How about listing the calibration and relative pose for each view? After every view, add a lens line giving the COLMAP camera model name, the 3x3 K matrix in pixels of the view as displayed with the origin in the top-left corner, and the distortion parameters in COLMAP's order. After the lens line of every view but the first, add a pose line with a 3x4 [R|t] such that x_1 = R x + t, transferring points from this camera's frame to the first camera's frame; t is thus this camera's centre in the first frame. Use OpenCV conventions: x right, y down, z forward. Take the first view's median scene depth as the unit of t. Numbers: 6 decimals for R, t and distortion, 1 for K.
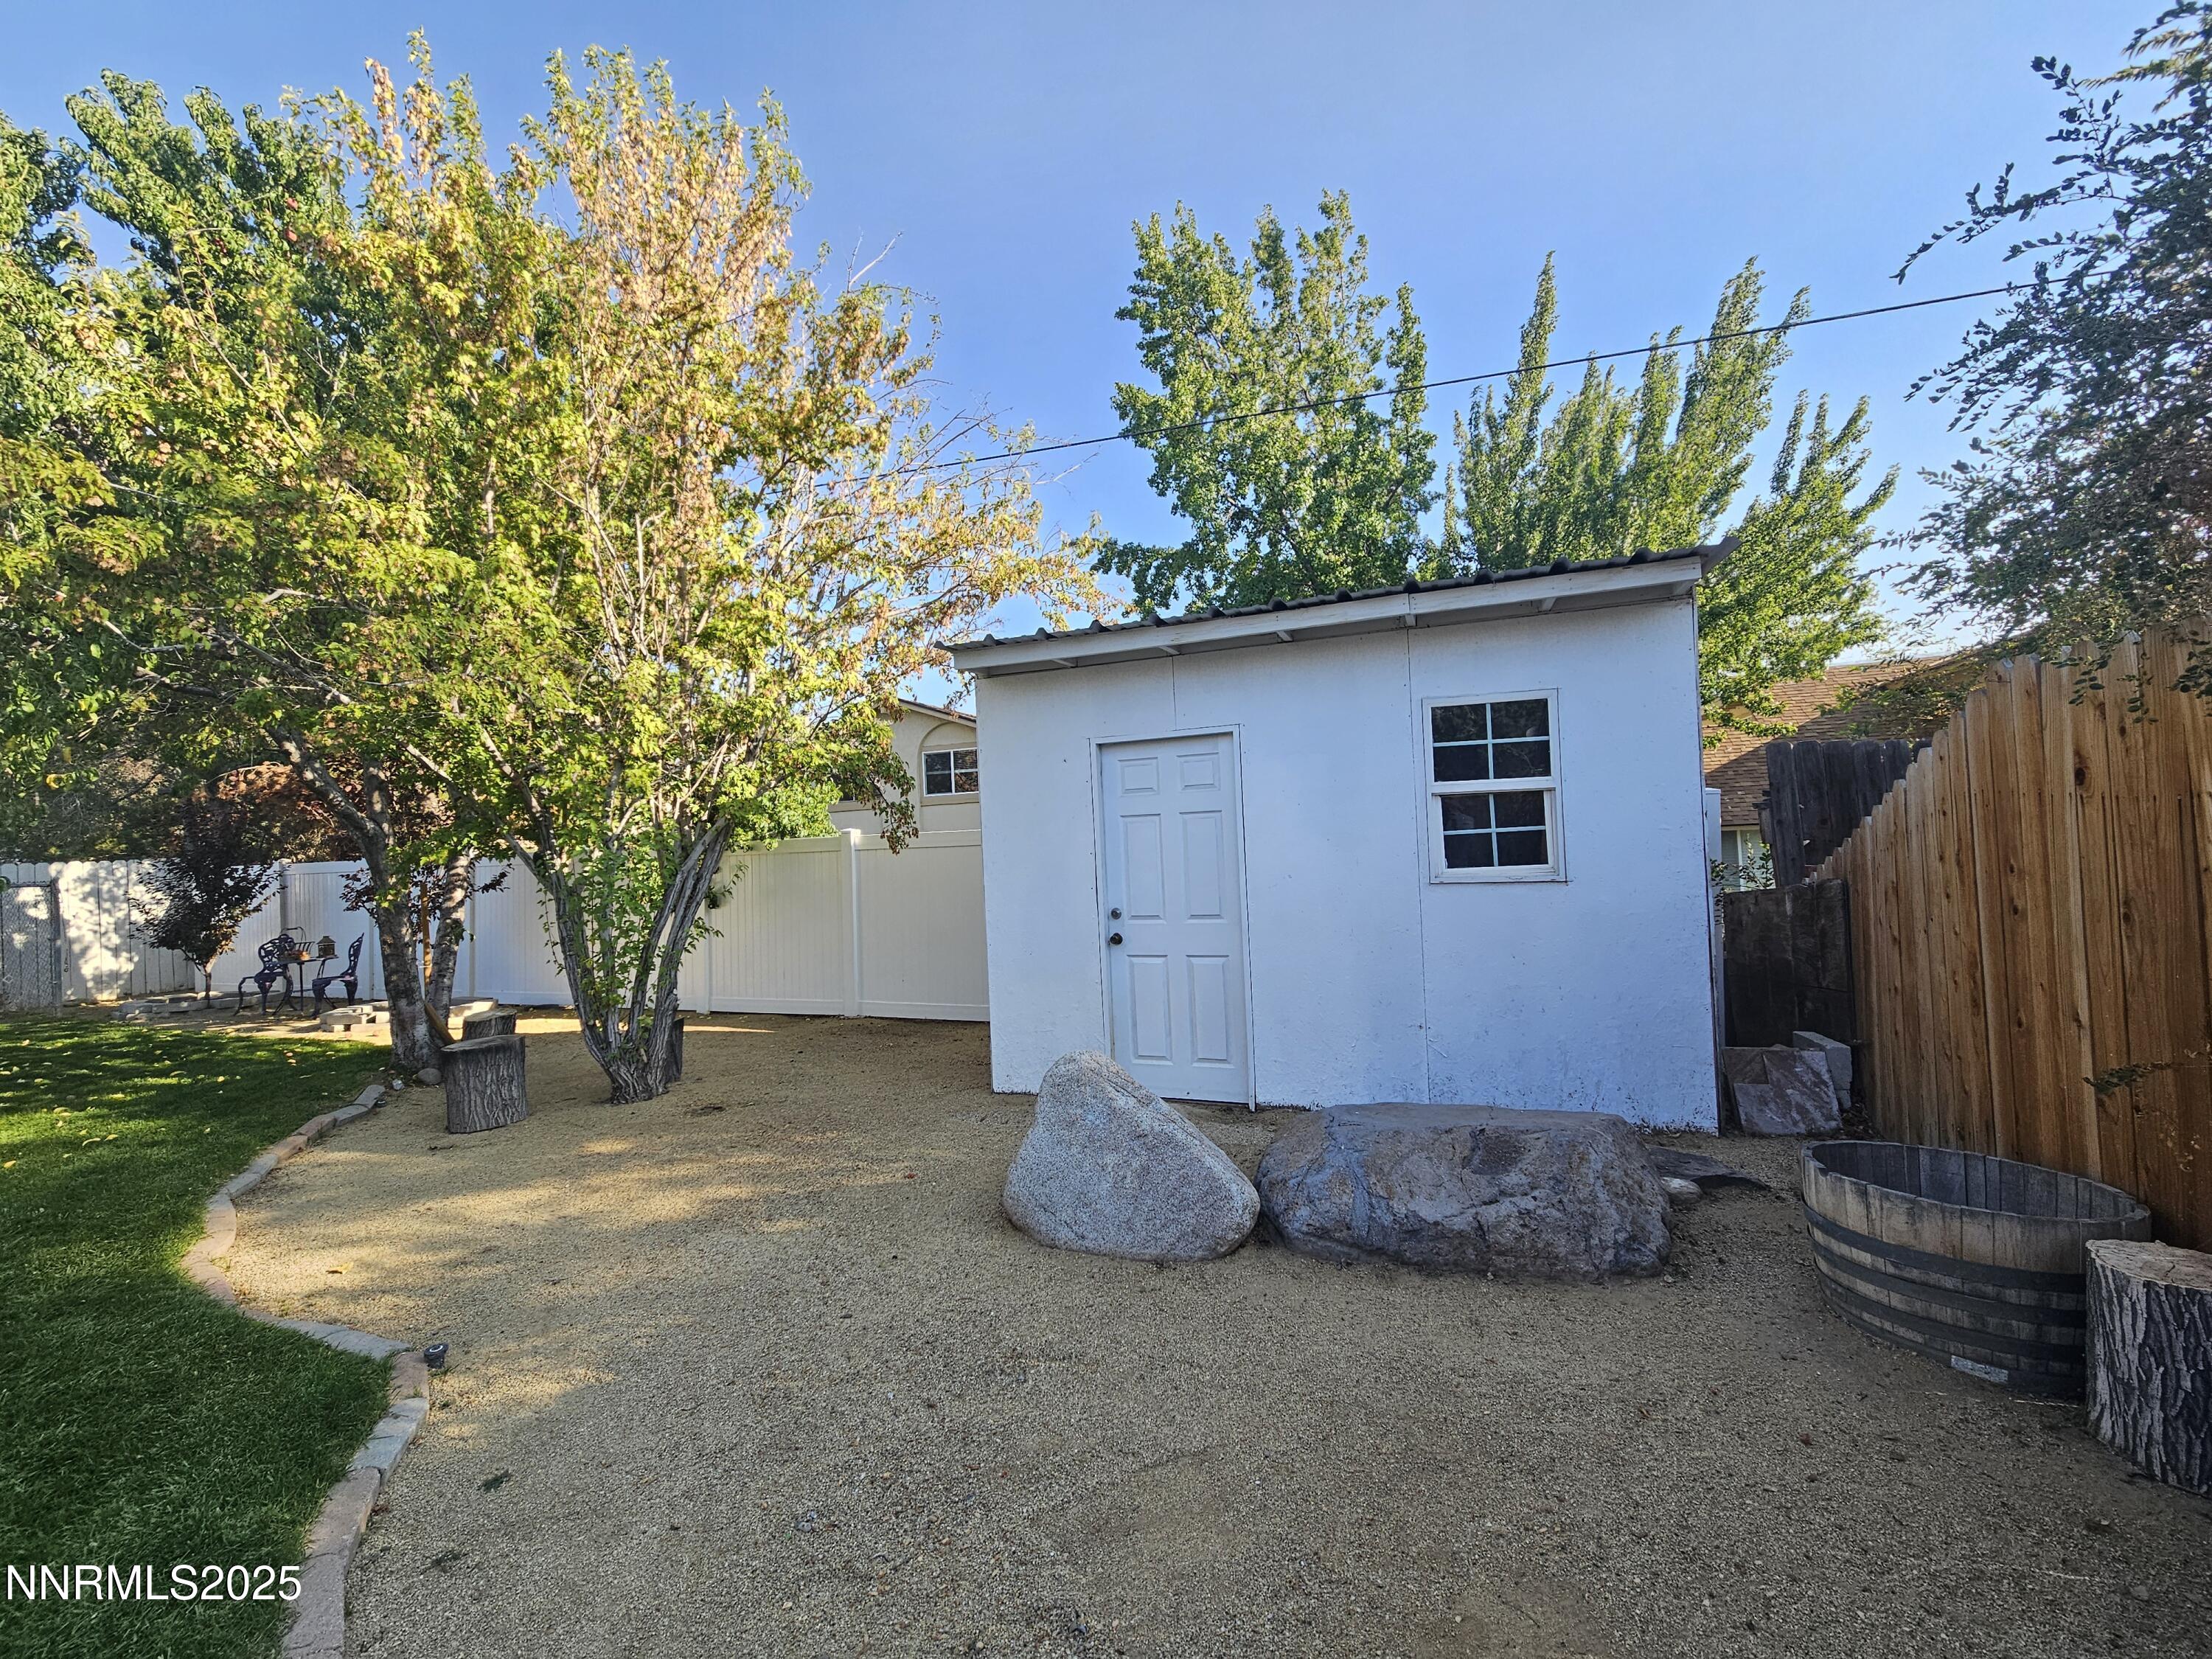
lens RADIAL K [[913.4, 0, 1107.6], [0, 913.4, 818.1], [0, 0, 1]] dist [0.001806, 0.000713]
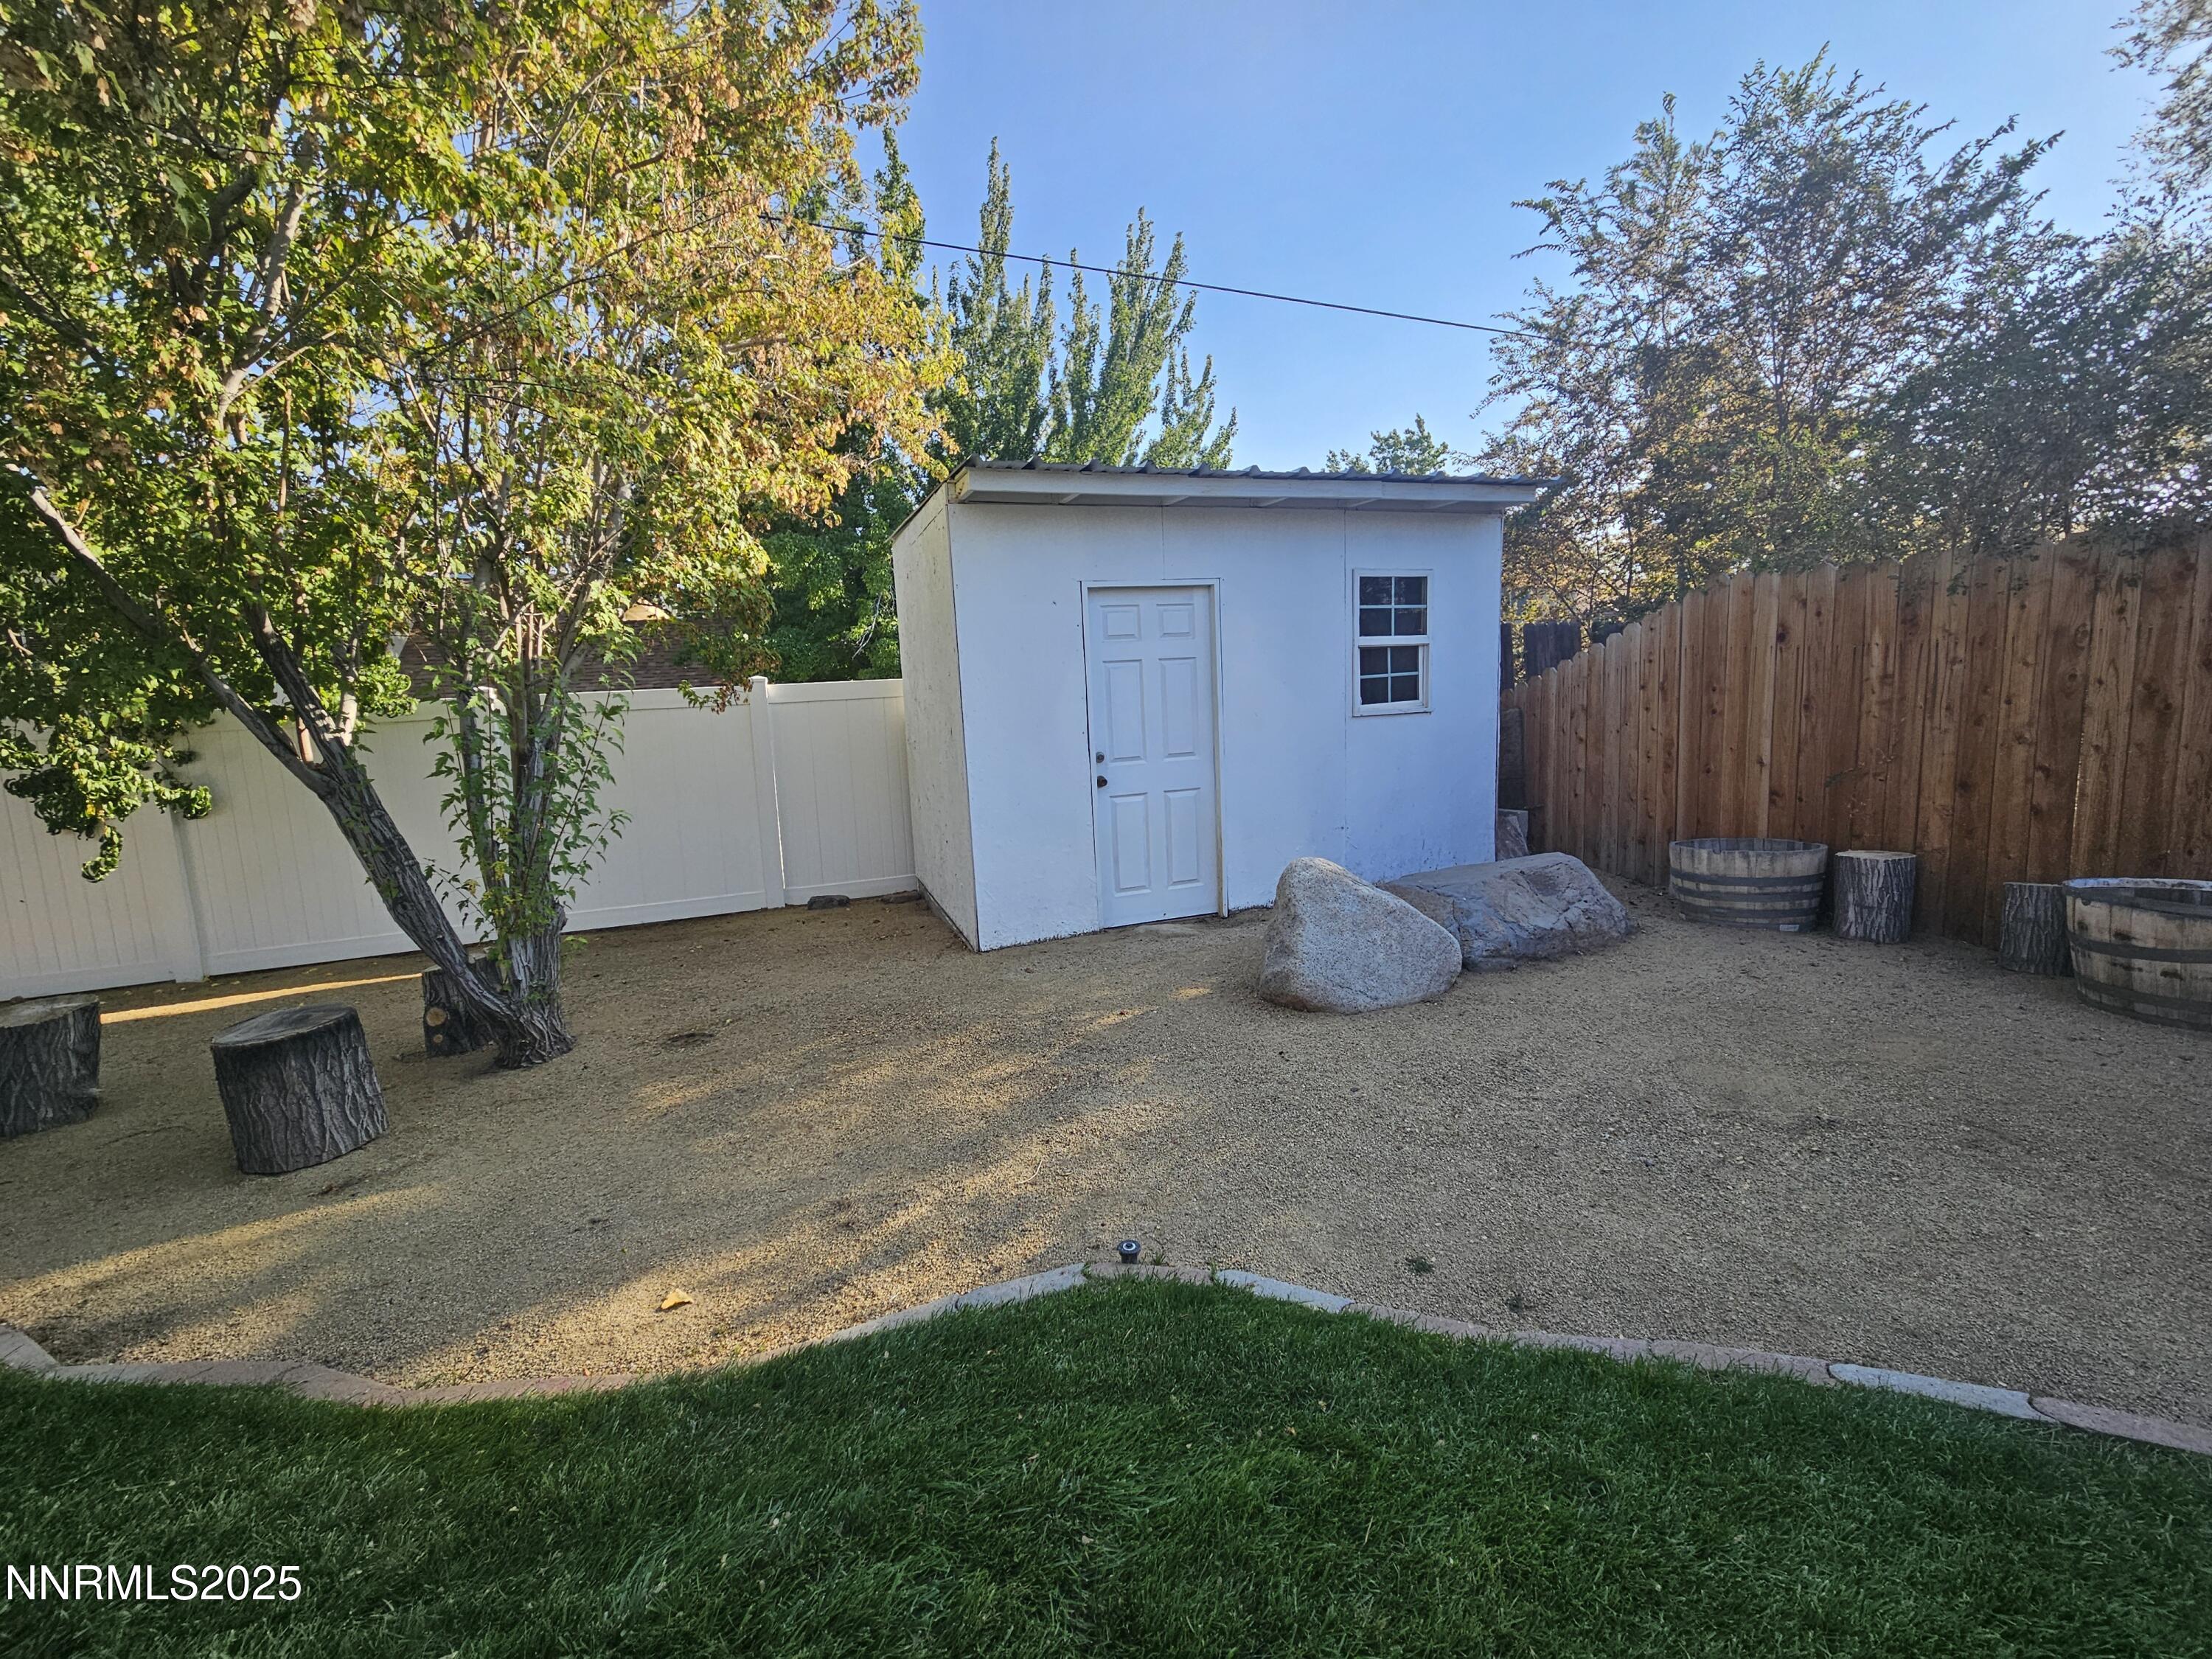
lens RADIAL K [[913.4, 0, 1107.6], [0, 913.4, 818.1], [0, 0, 1]] dist [0.001806, 0.000713]
pose [[0.756153, -0.089339, 0.648268, -0.756697], [0.004065, 0.991259, 0.131866, 0.042069], [-0.654382, -0.097075, 0.749907, 0.245945]]
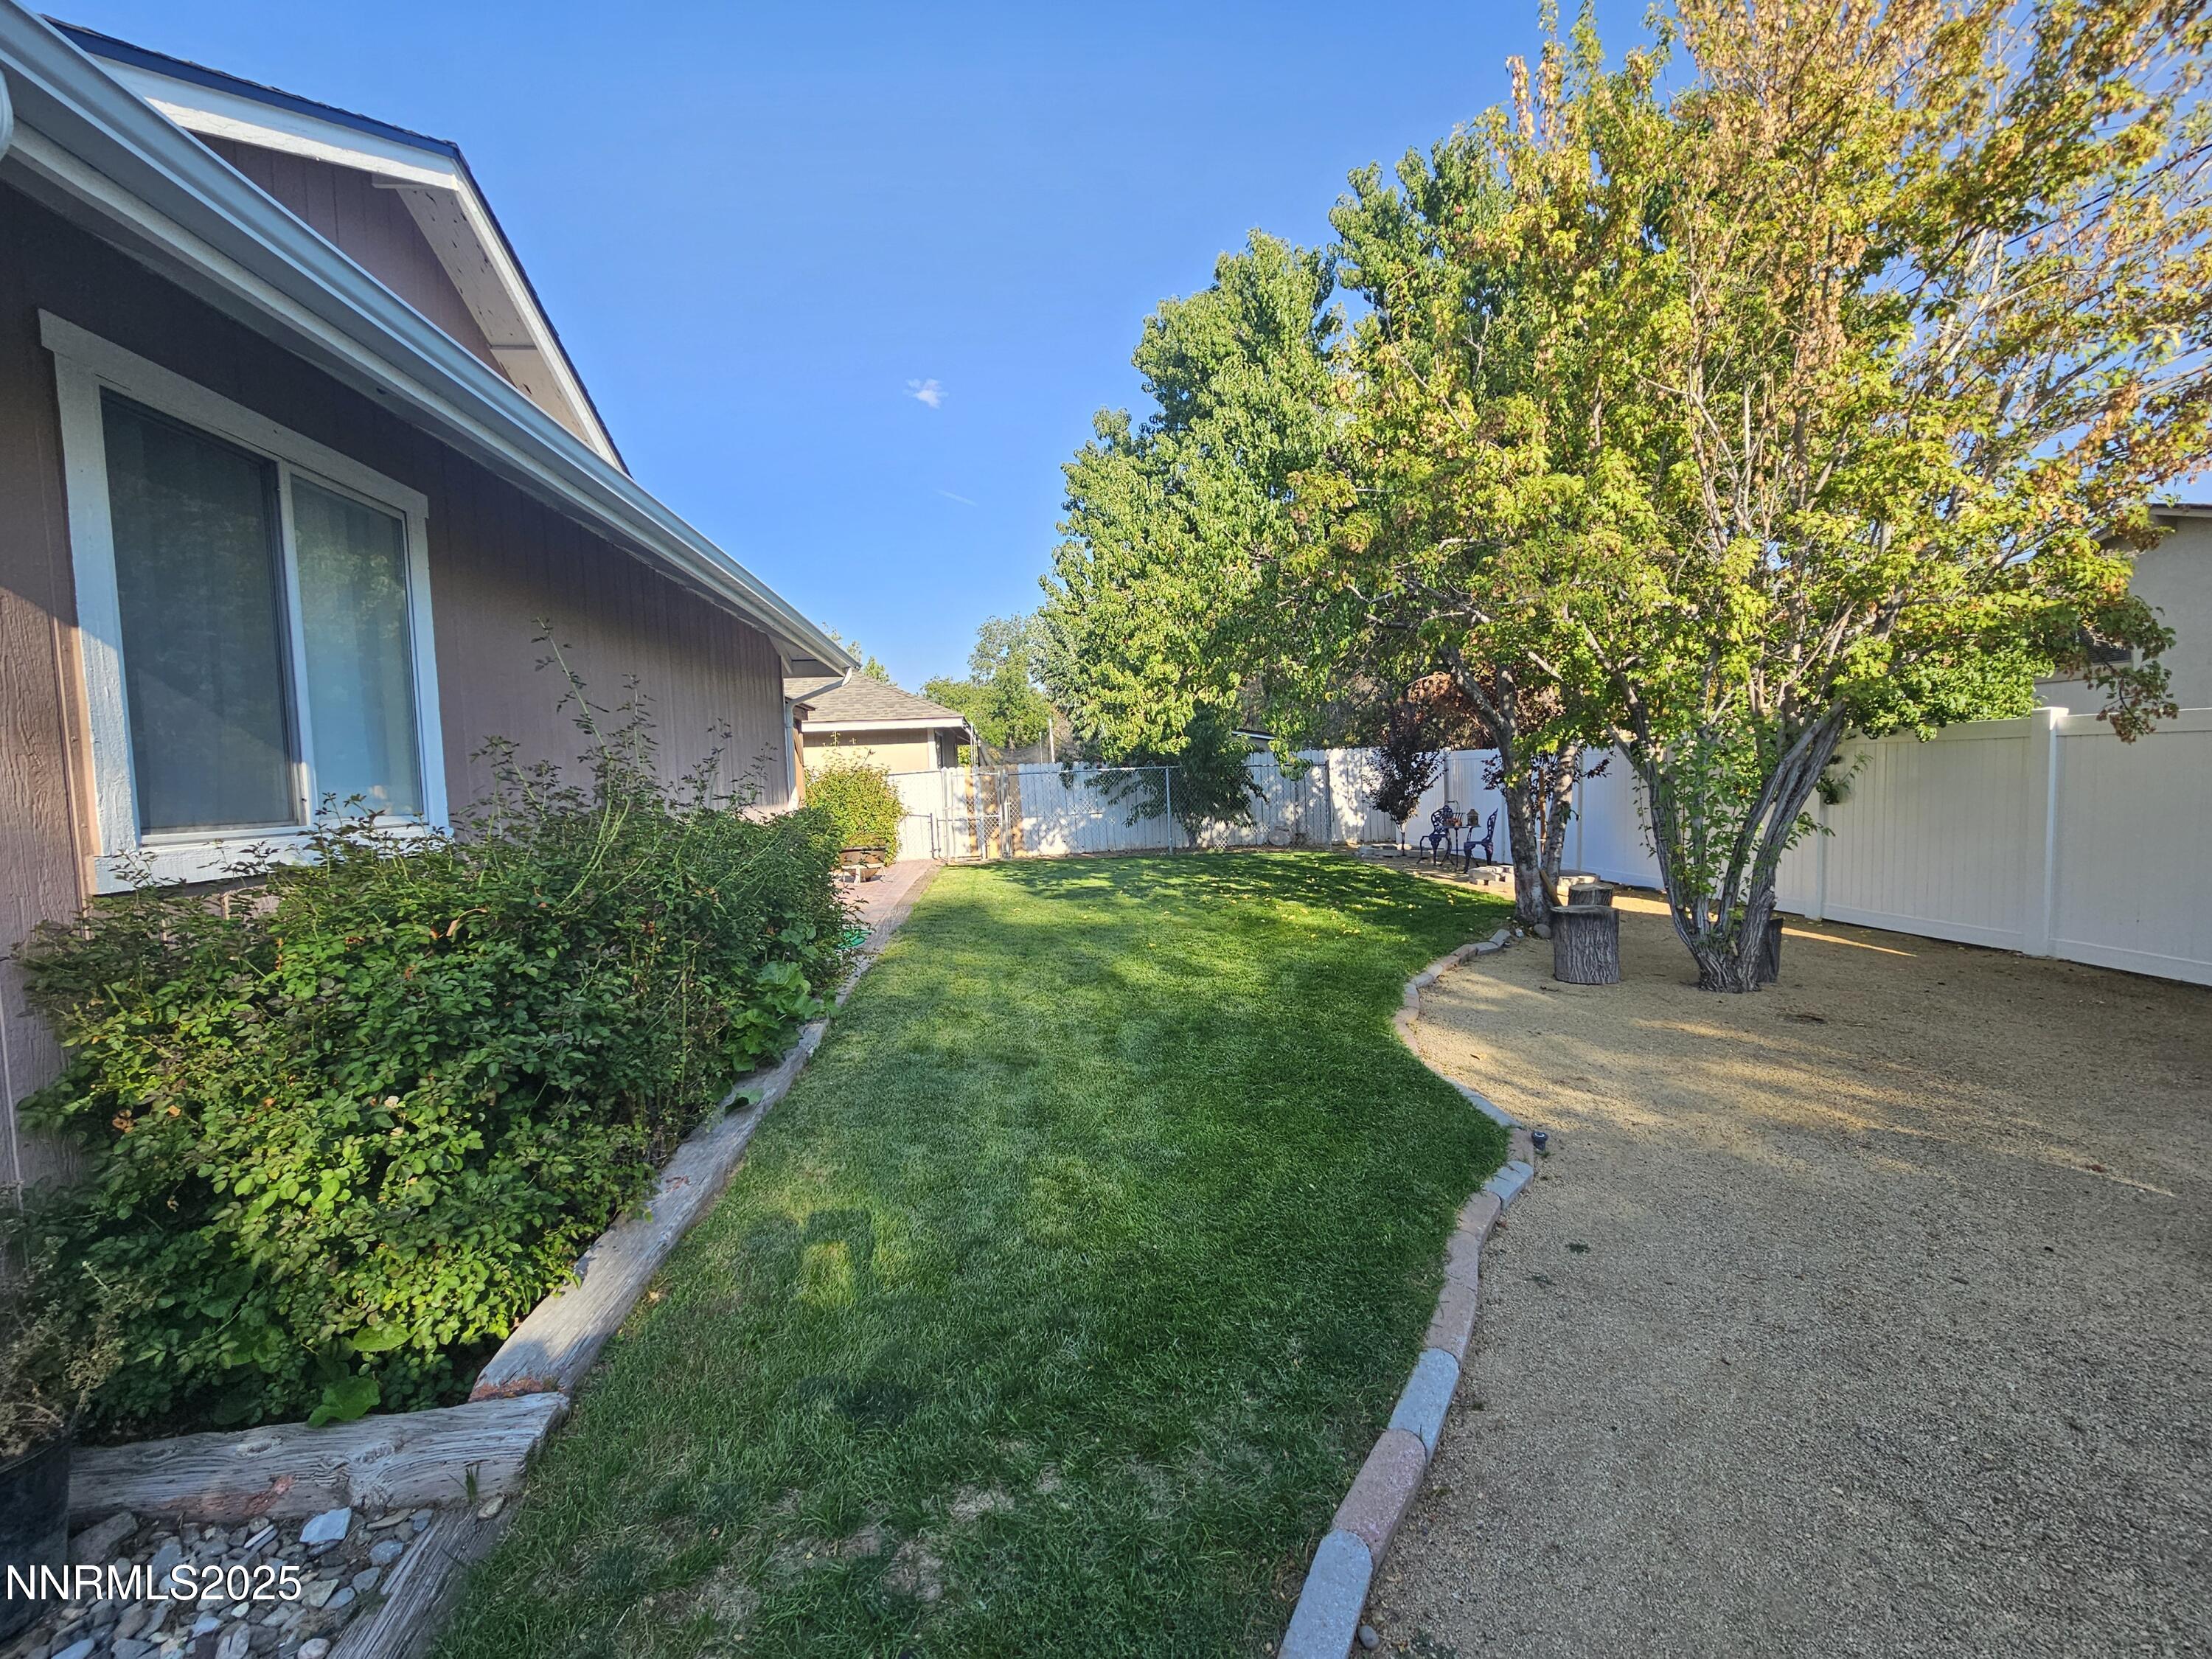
lens RADIAL K [[911.8, 0, 1126.2], [0, 911.8, 832.0], [0, 0, 1]] dist [0.020782, -0.006442]
pose [[0.481166, 0.082580, -0.872731, 0.039947], [0.036488, 0.992804, 0.114058, -0.001905], [0.875870, -0.086725, 0.474690, -0.041736]]
